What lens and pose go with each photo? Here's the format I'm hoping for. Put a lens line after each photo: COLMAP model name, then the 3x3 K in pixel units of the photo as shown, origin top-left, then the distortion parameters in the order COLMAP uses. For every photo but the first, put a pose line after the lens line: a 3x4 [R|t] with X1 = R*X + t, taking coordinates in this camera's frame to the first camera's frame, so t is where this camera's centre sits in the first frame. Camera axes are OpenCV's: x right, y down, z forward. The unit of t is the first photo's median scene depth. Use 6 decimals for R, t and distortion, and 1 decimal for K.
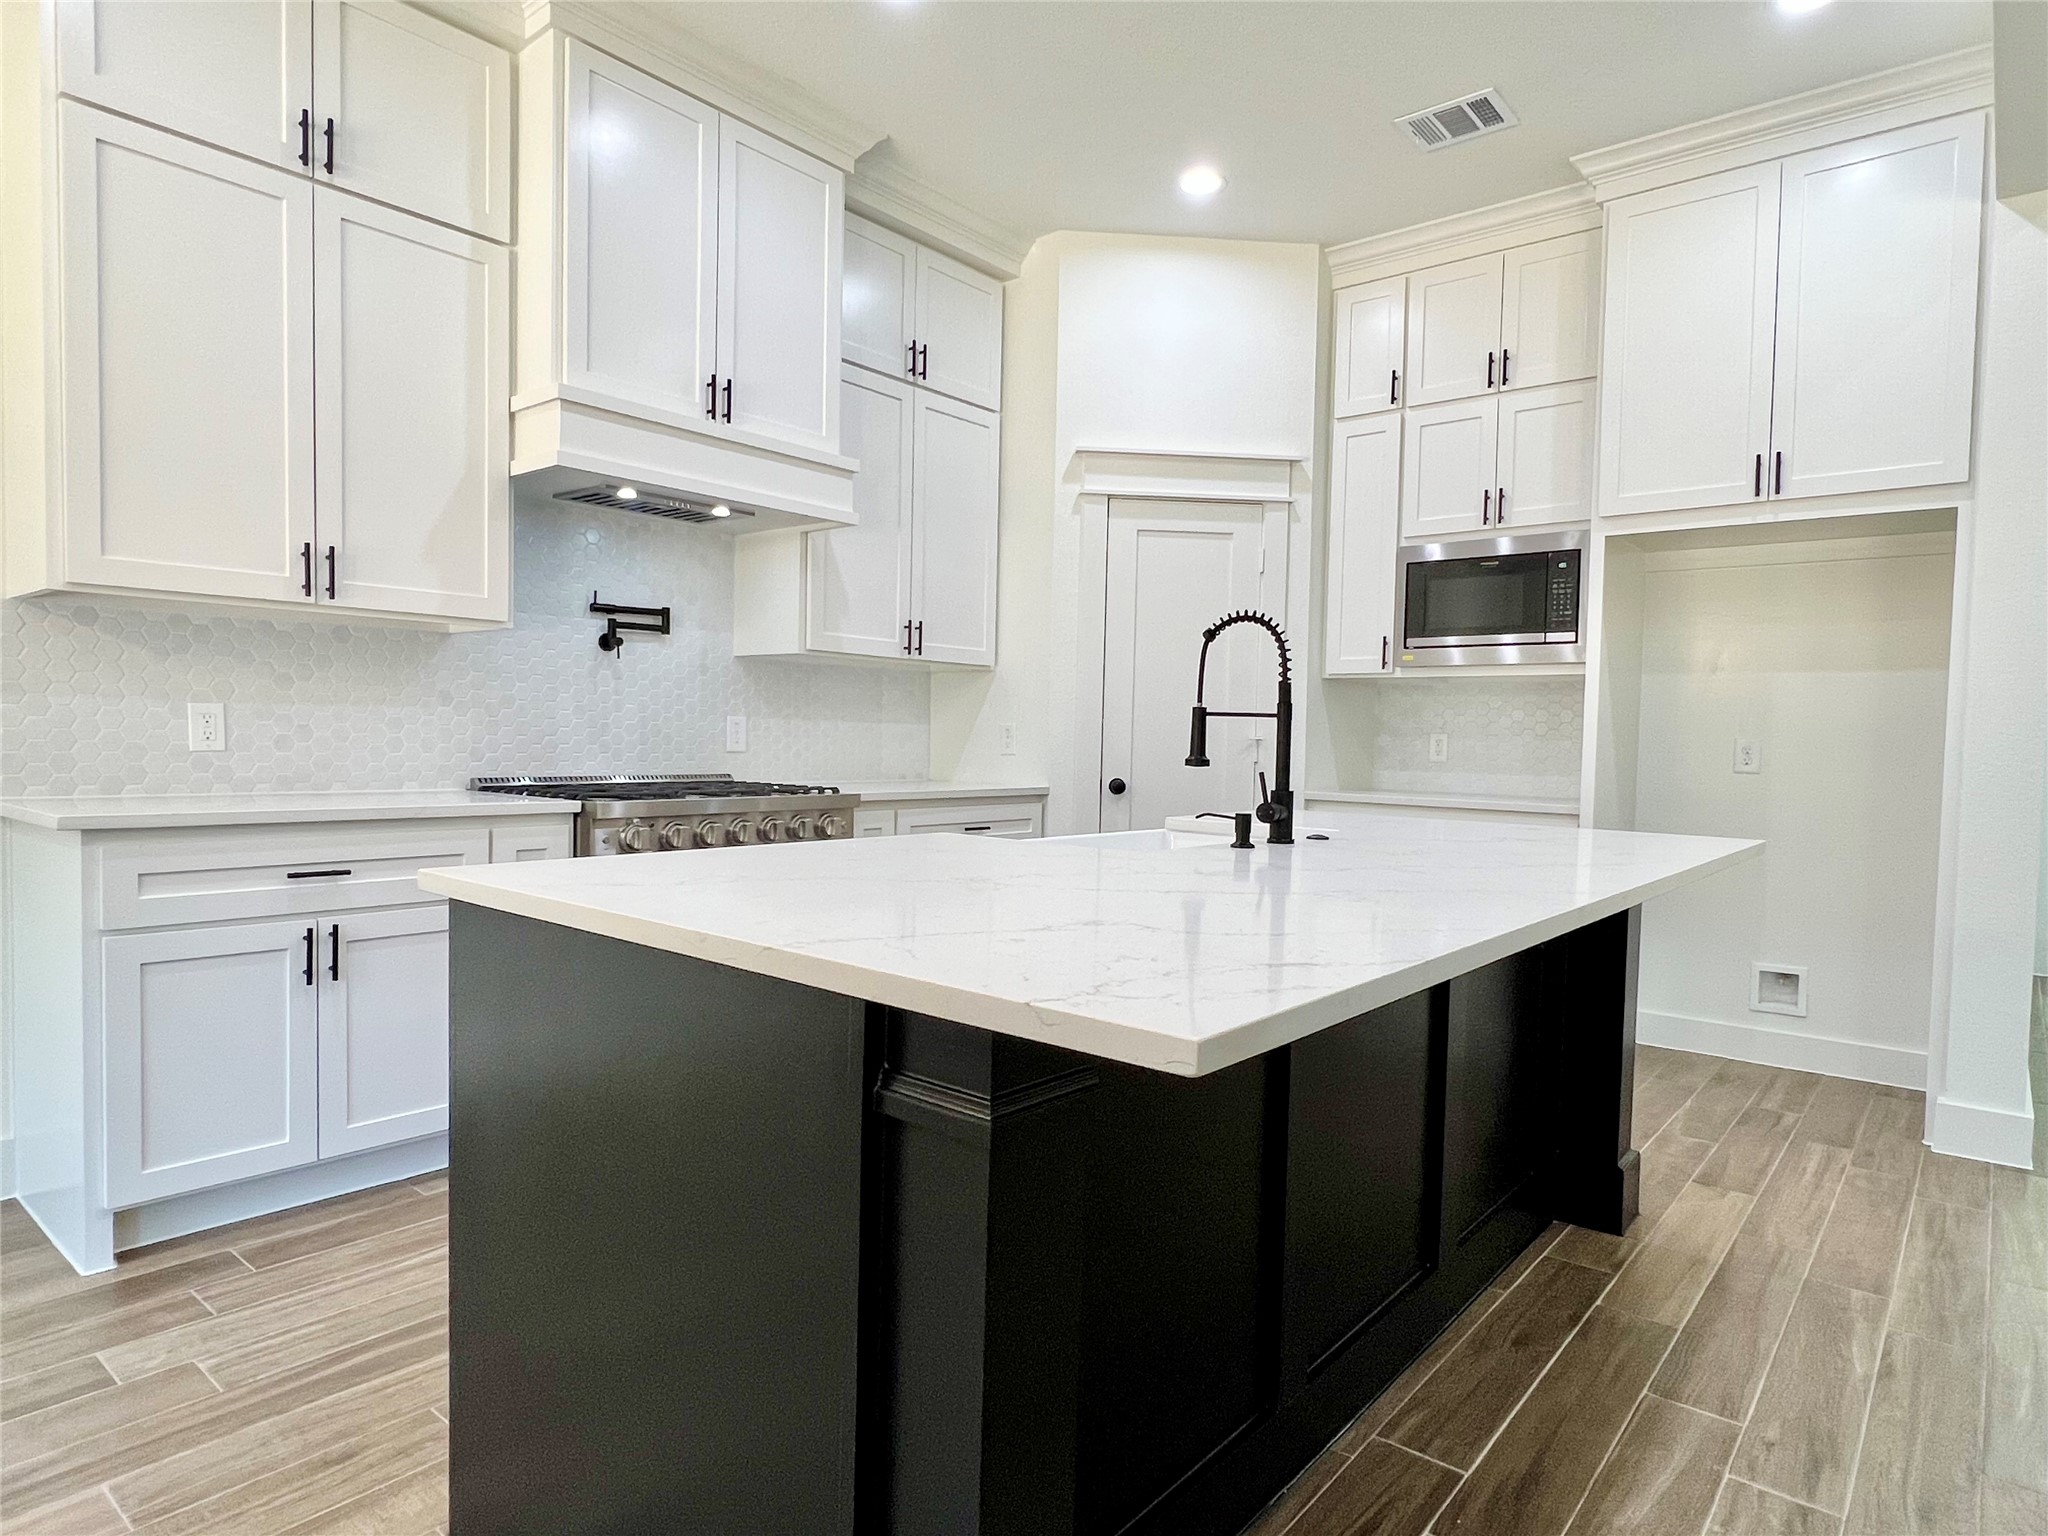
lens RADIAL K [[1174.5, 0, 1024.7], [0, 1174.5, 772.2], [0, 0, 1]] dist [0.000377, -0.000018]
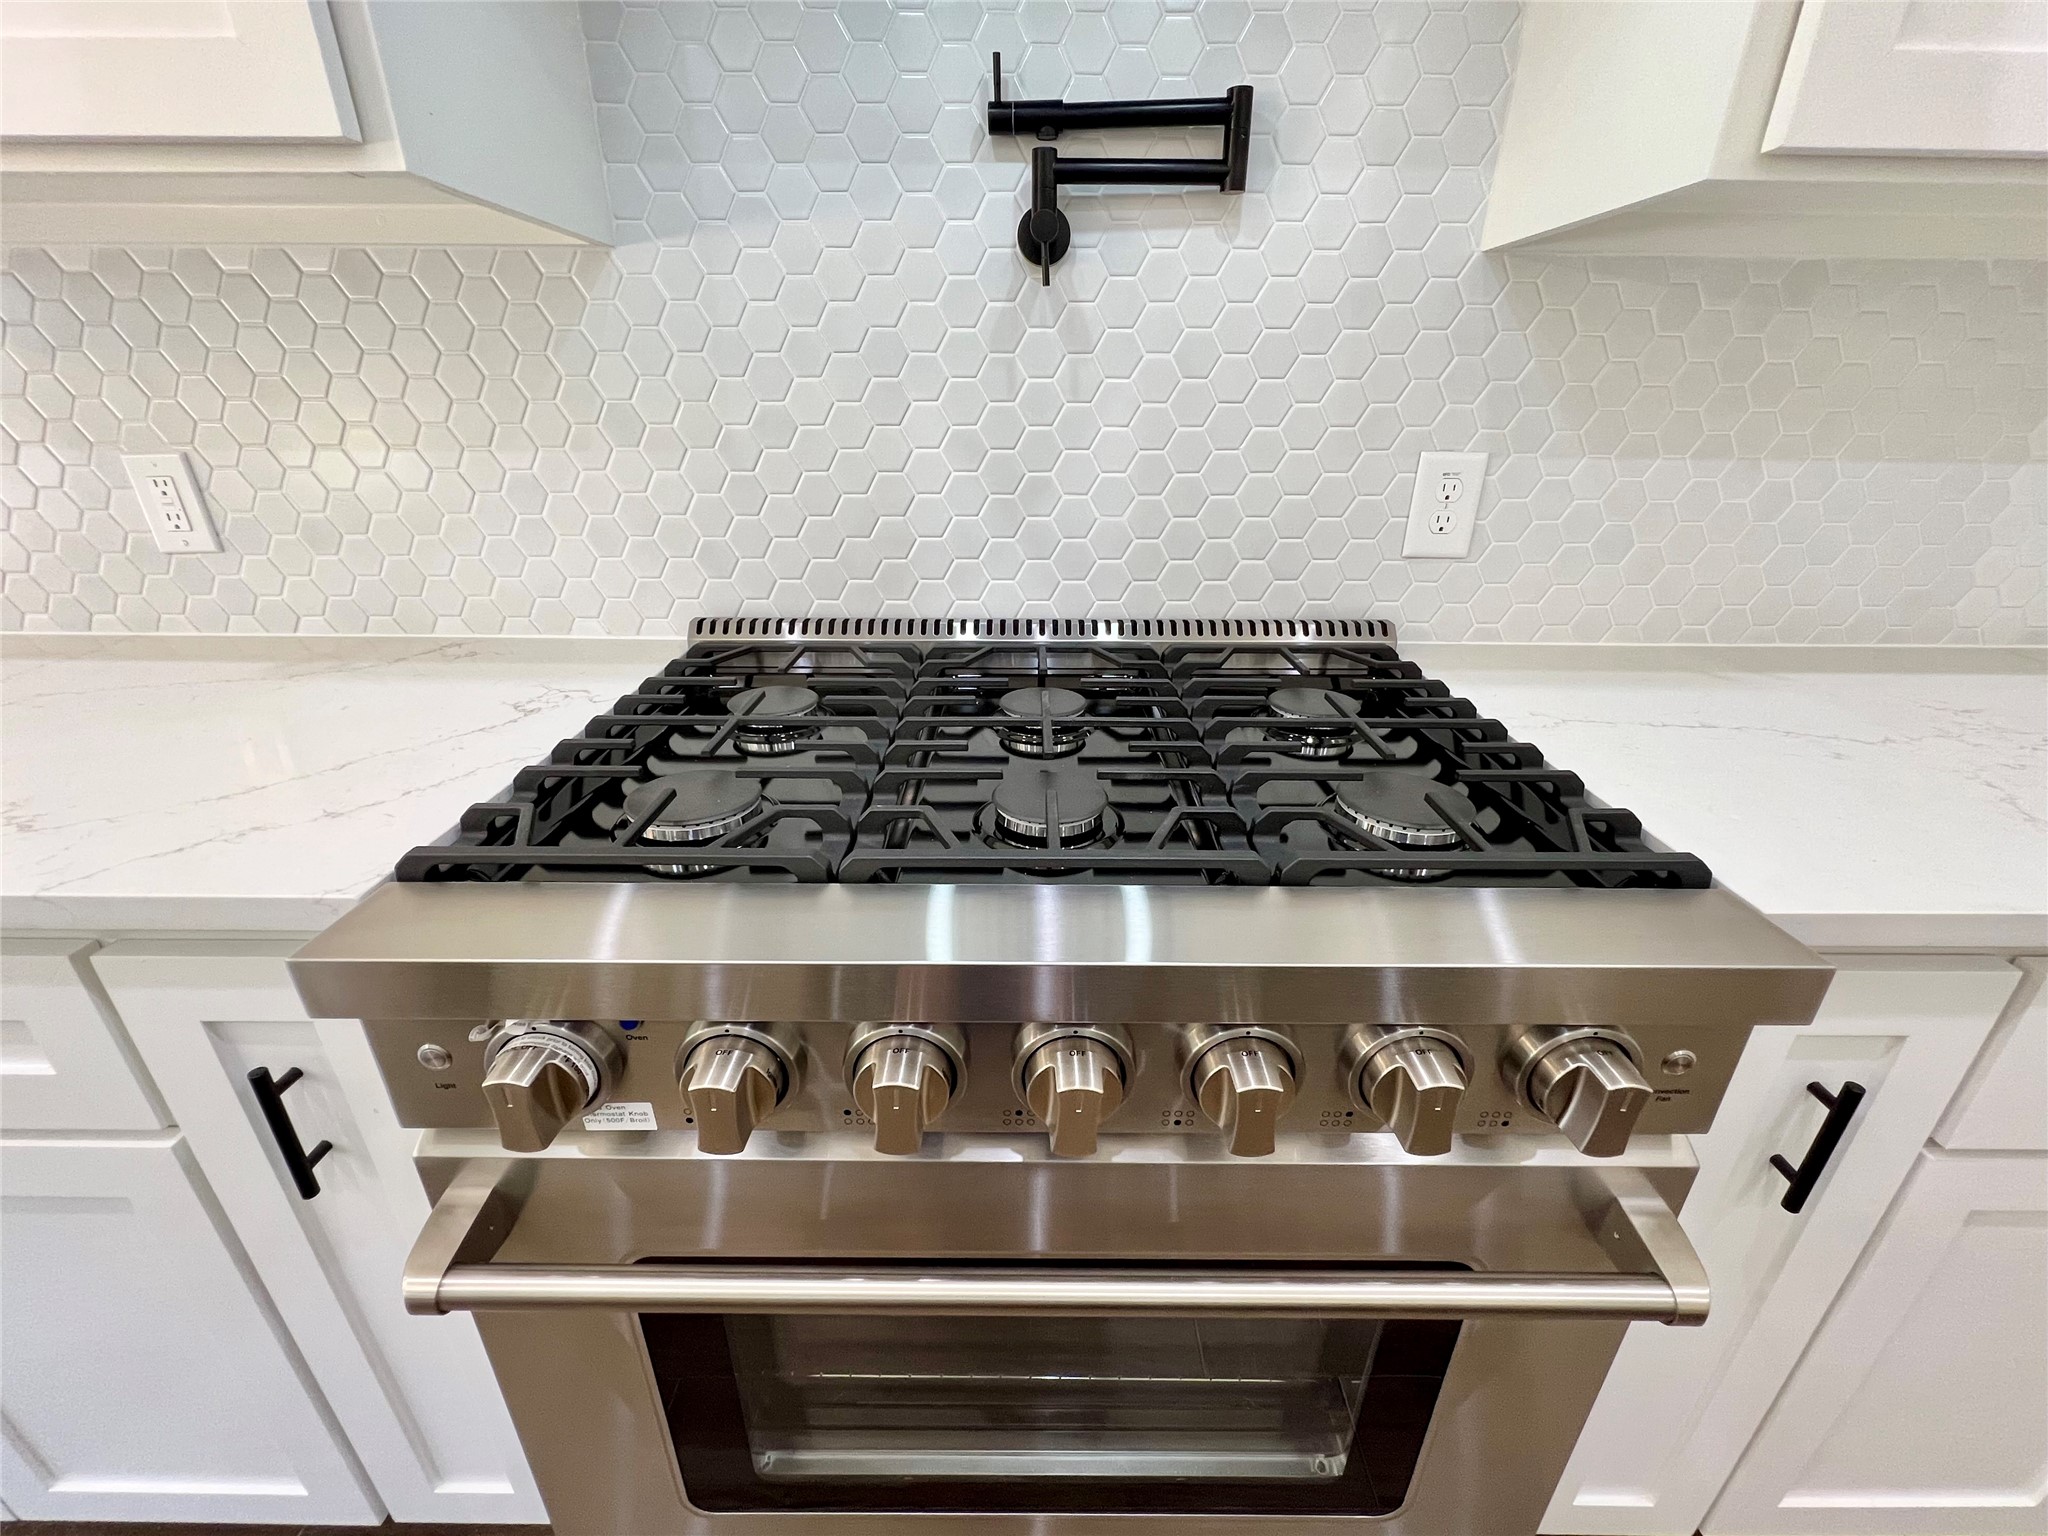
lens RADIAL K [[824.6, 0, 1034.1], [0, 824.6, 777.3], [0, 0, 1]] dist [0.000431, 0.000371]
pose [[0.630497, 0.290017, -0.719975, -0.130158], [-0.016032, 0.932242, 0.361481, -0.048379], [0.776026, -0.216370, 0.592425, 0.804931]]
